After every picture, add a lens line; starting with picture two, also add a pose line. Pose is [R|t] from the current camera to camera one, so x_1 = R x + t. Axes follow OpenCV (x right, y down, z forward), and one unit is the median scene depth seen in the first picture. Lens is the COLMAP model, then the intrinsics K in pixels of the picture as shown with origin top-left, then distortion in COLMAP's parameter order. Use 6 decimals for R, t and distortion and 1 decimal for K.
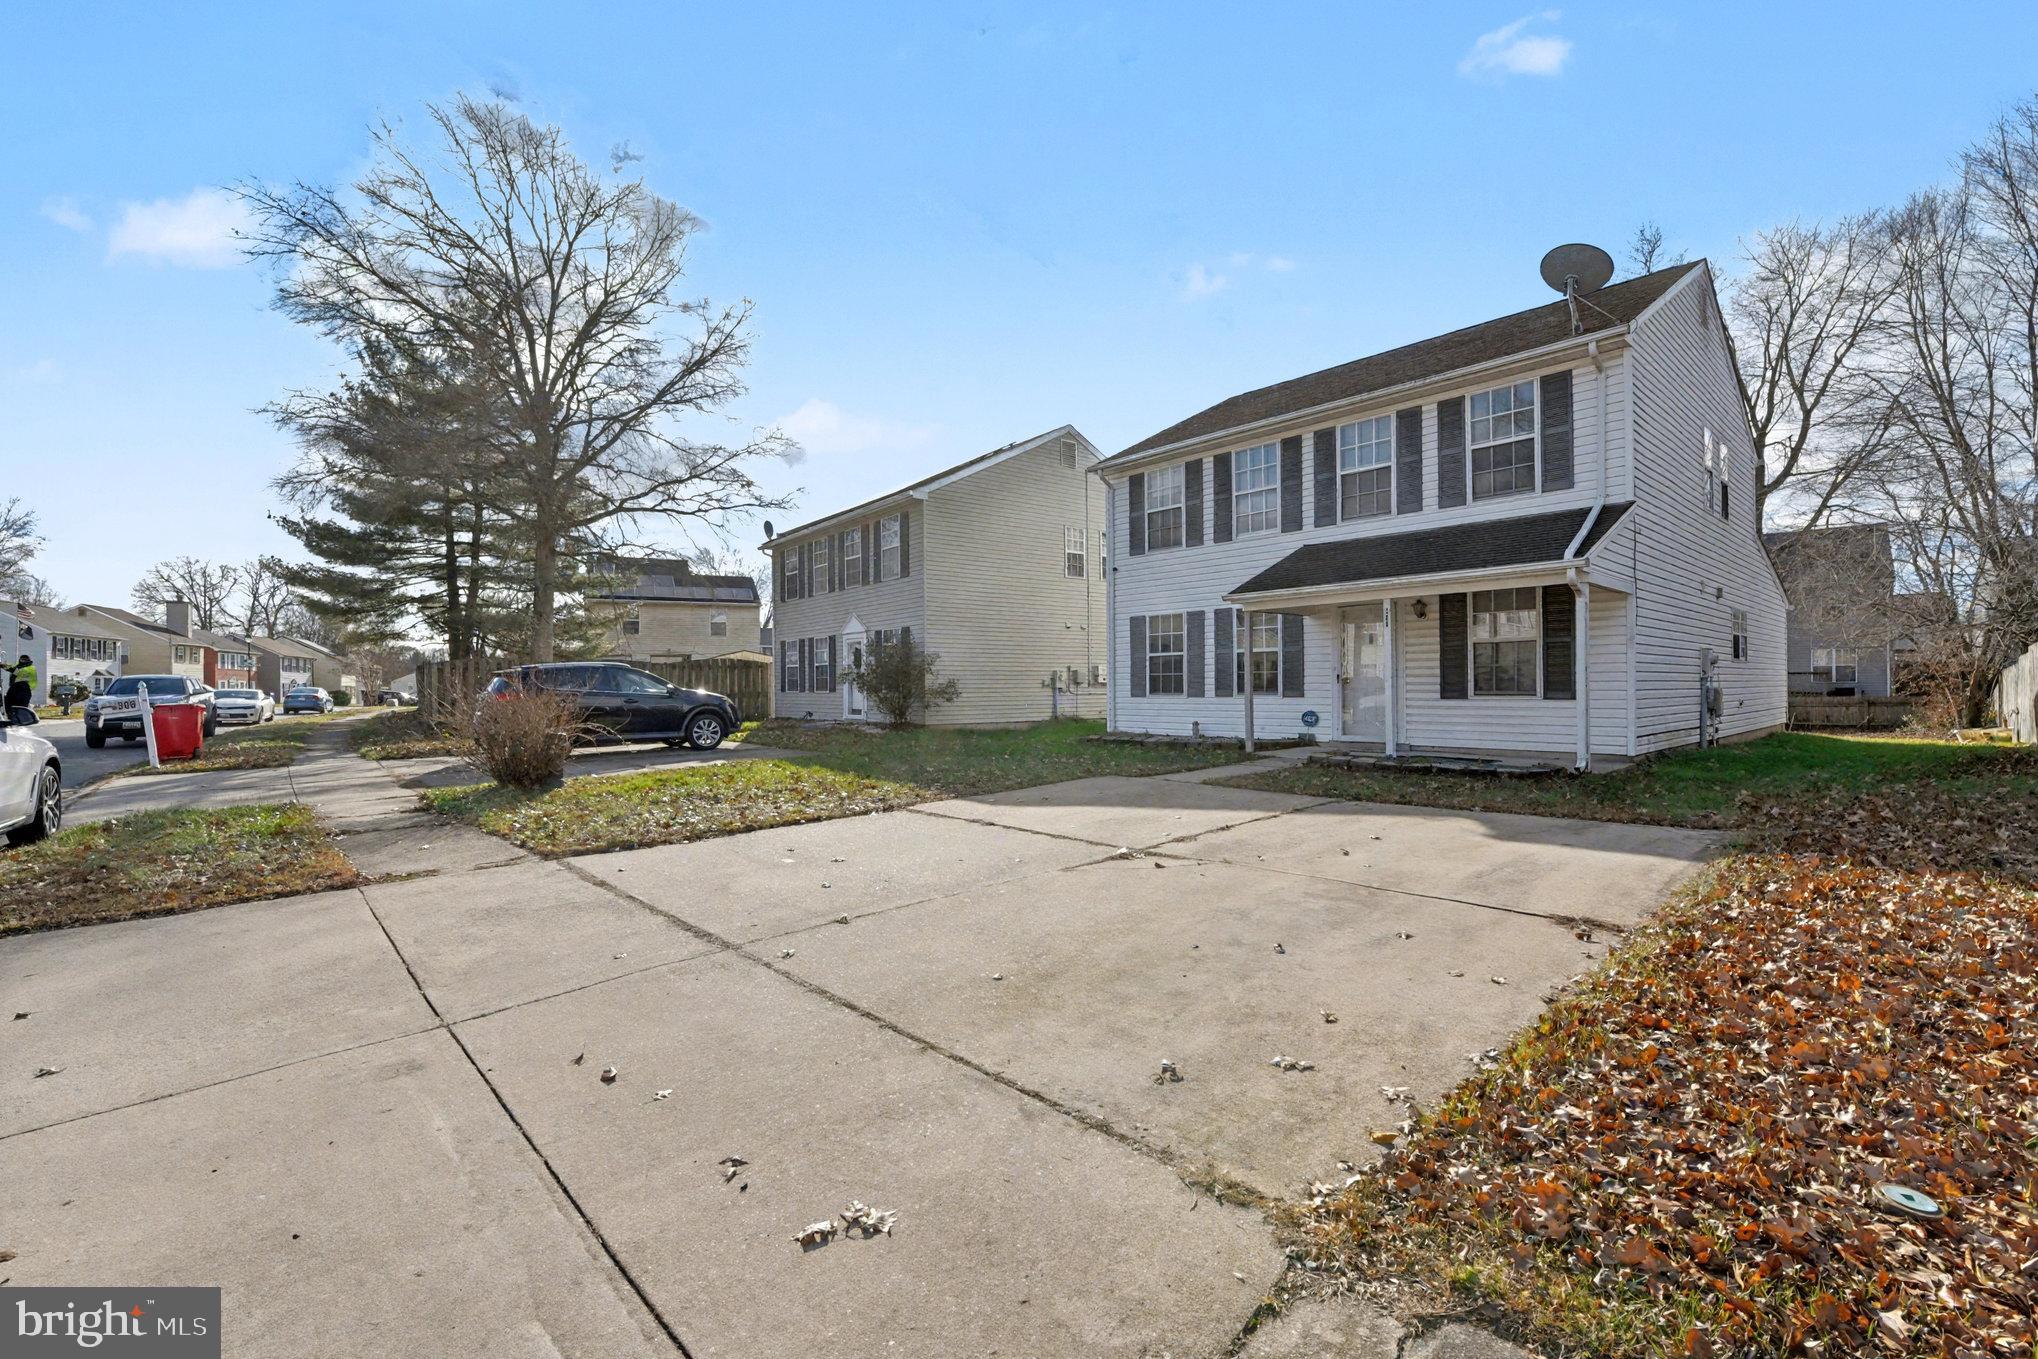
lens RADIAL K [[879.0, 0, 1013.9], [0, 879.0, 690.3], [0, 0, 1]] dist [-0.011069, -0.006060]
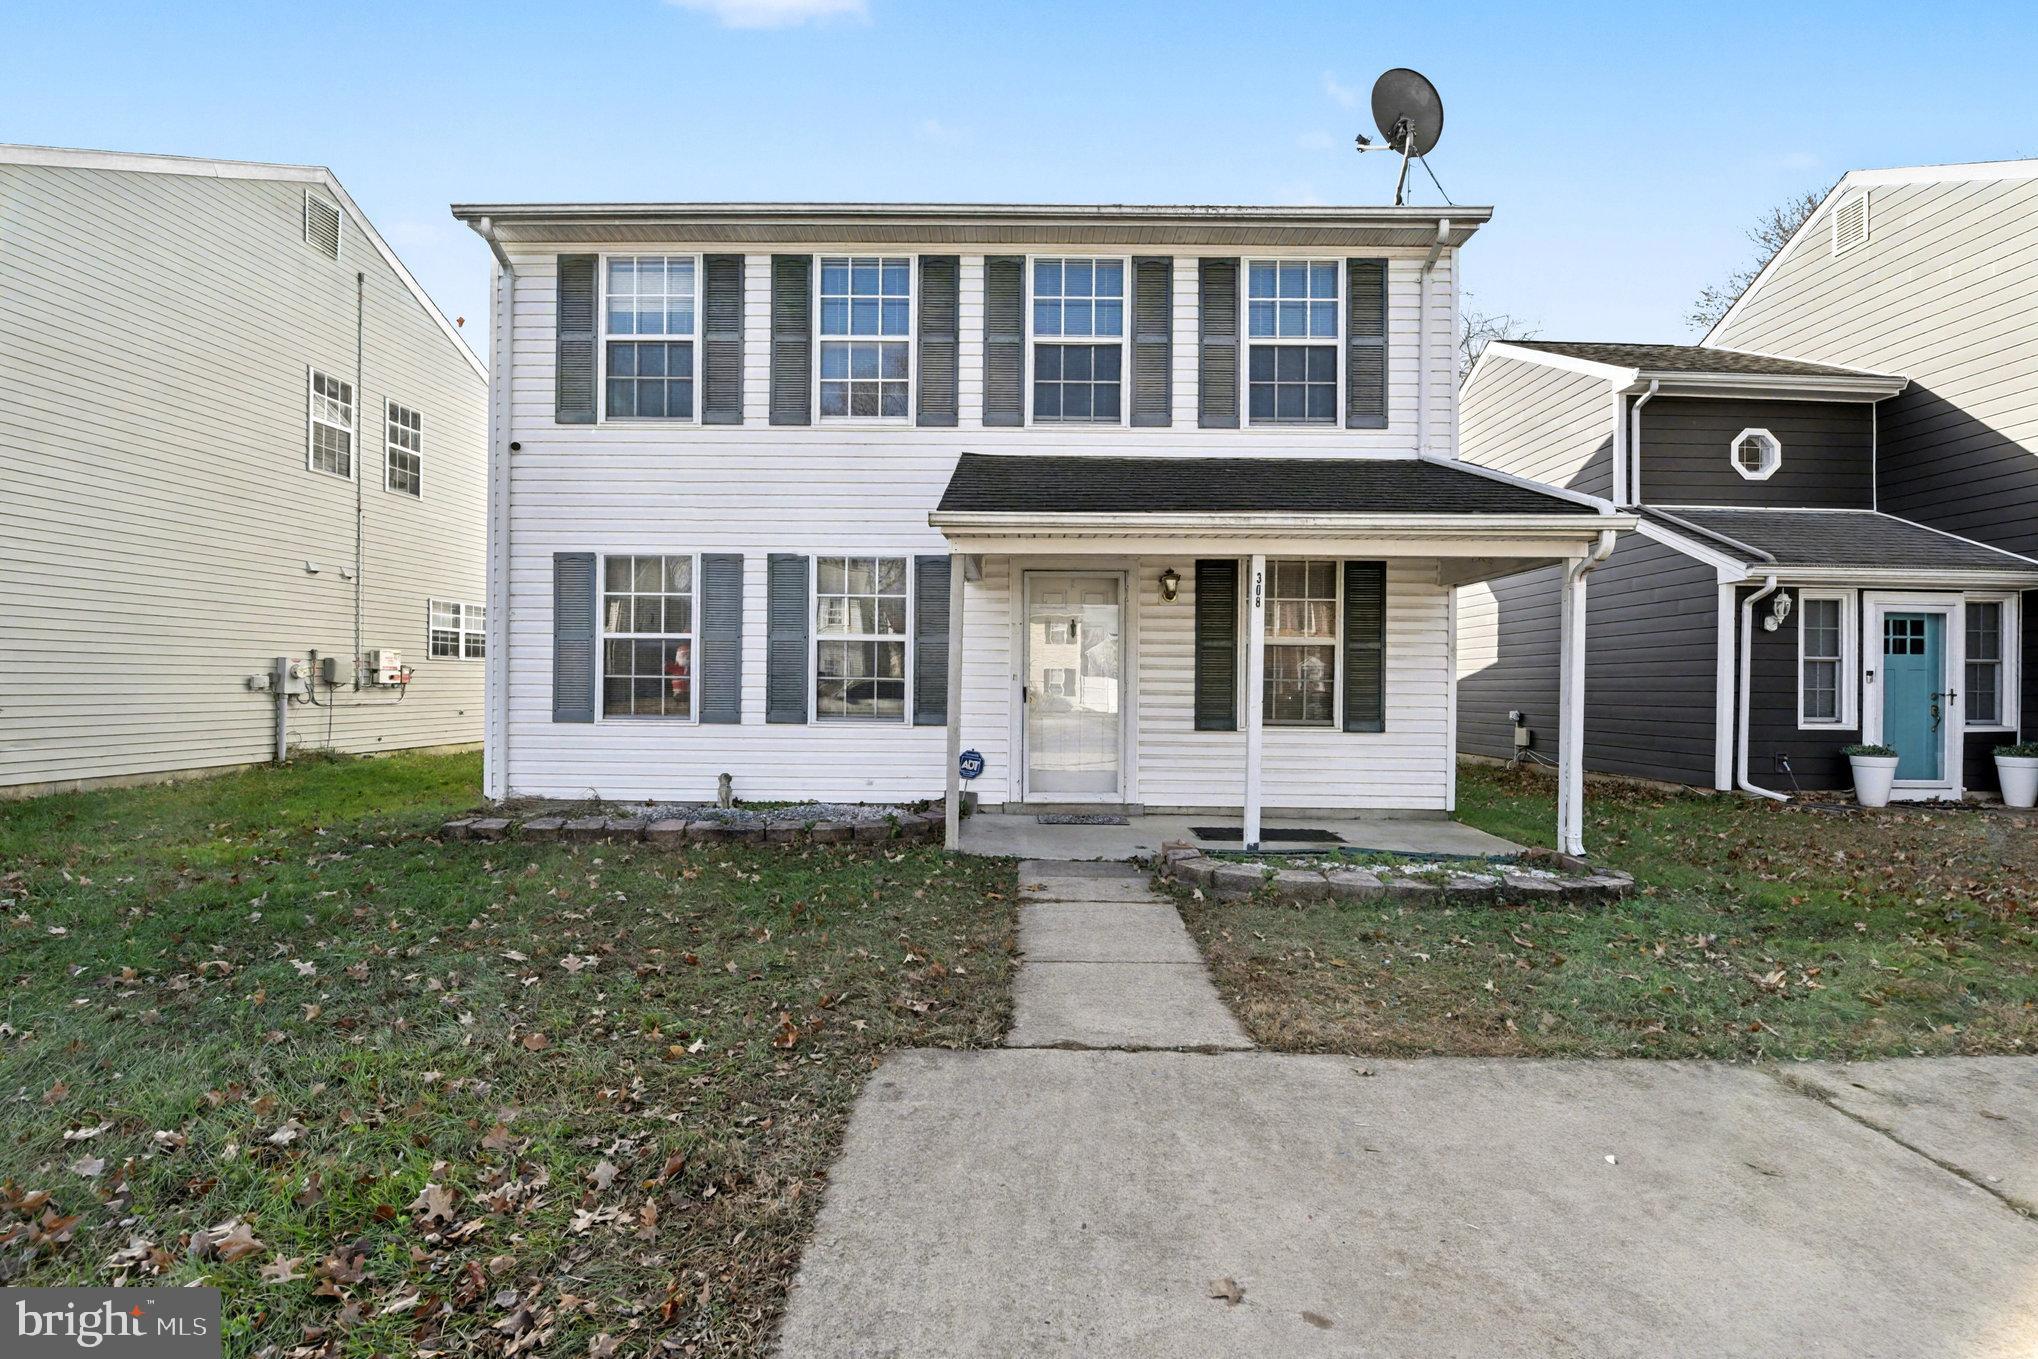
lens RADIAL K [[879.0, 0, 1011.6], [0, 879.0, 686.3], [0, 0, 1]] dist [-0.011069, -0.006060]
pose [[0.669041, 0.014484, 0.743084, -0.060078], [-0.013484, 0.999882, -0.007349, -0.013610], [-0.743103, -0.005103, 0.669157, 0.591981]]
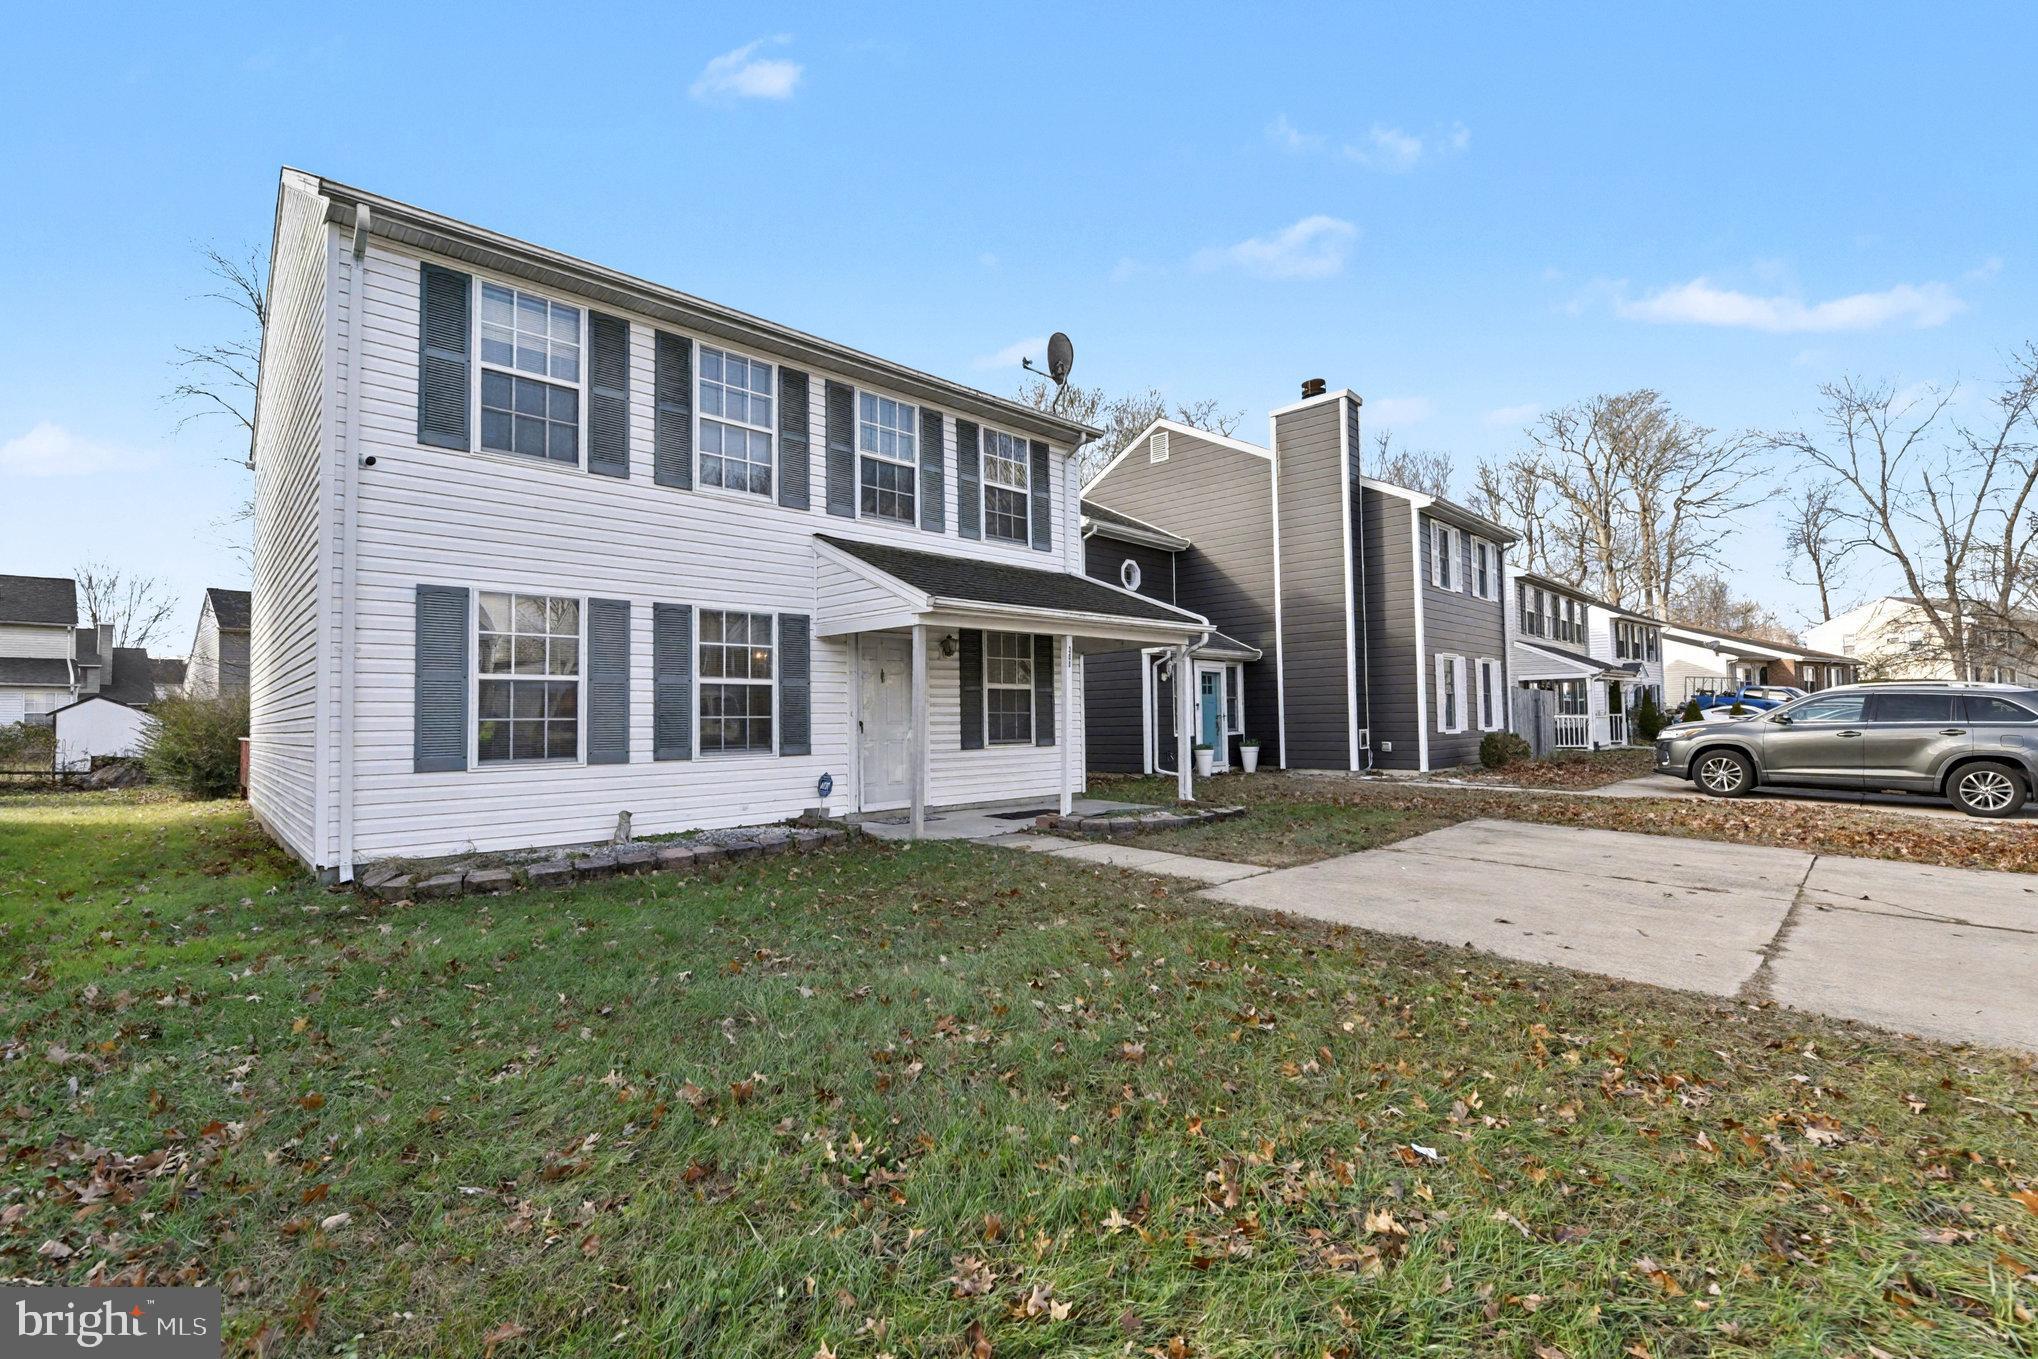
lens RADIAL K [[879.0, 0, 1023.9], [0, 879.0, 683.5], [0, 0, 1]] dist [-0.011069, -0.006060]
pose [[-0.046606, 0.052973, 0.997508, -0.351956], [0.022064, 0.998404, -0.051990, -0.008146], [-0.998670, 0.019586, -0.047700, 0.855277]]
